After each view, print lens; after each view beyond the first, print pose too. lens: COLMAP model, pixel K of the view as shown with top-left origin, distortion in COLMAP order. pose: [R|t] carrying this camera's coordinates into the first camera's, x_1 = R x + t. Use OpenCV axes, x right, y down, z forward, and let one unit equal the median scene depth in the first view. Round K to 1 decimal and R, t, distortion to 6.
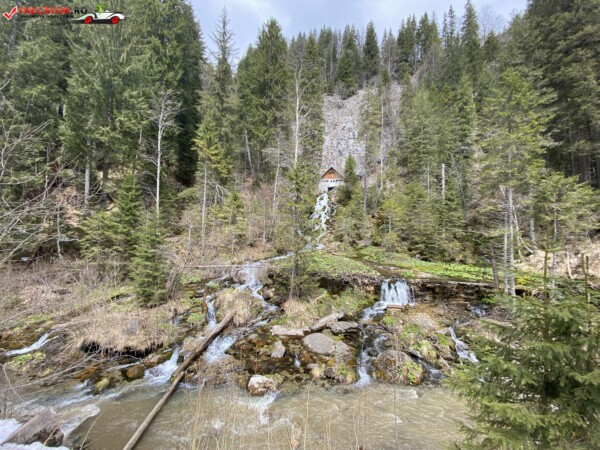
lens RADIAL K [[241.9, 0, 298.3], [0, 241.9, 225.3], [0, 0, 1]] dist [0.021988, -0.021163]
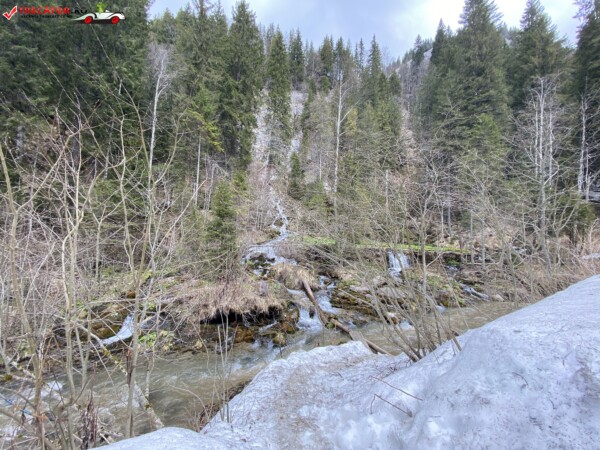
lens RADIAL K [[241.9, 0, 298.8], [0, 241.9, 226.7], [0, 0, 1]] dist [0.021988, -0.021163]
pose [[0.912661, 0.021426, 0.408155, -0.565472], [-0.029421, 0.999478, 0.013320, 0.075168], [-0.407657, -0.024165, 0.912815, 0.005508]]
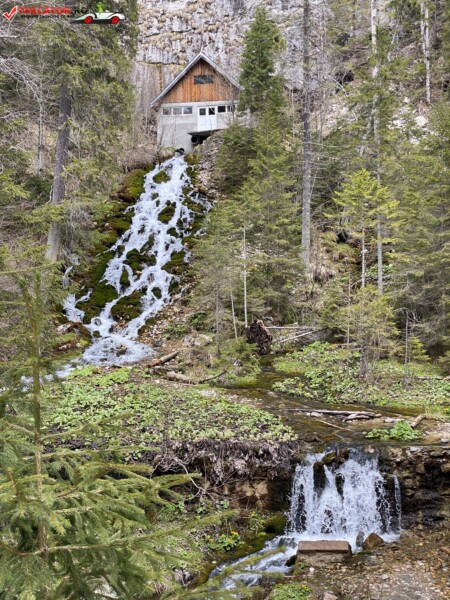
lens RADIAL K [[891.9, 0, 227.9], [0, 891.9, 307.9], [0, 0, 1]] dist [0.110567, 0.000000]
pose [[0.992772, -0.039789, 0.113232, 0.139478], [0.036225, 0.998787, 0.033356, 0.013885], [-0.114422, -0.029013, 0.993008, -0.012845]]
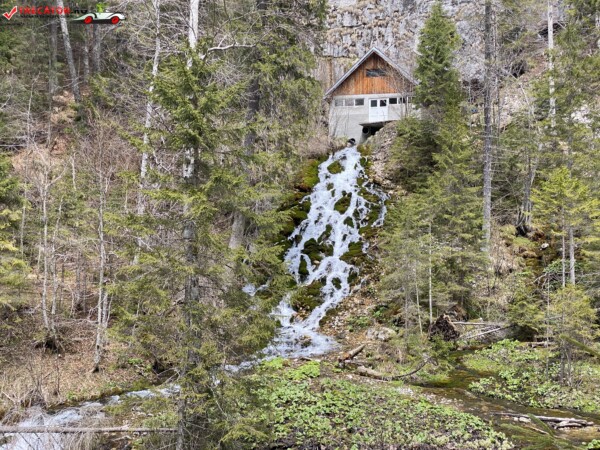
lens RADIAL K [[891.9, 0, 308.6], [0, 891.9, 217.8], [0, 0, 1]] dist [0.110567, 0.000000]
pose [[0.999143, -0.013597, 0.039099, 0.068577], [0.015616, 0.998536, -0.051789, -0.003729], [-0.038338, 0.052355, 0.997892, -0.011663]]
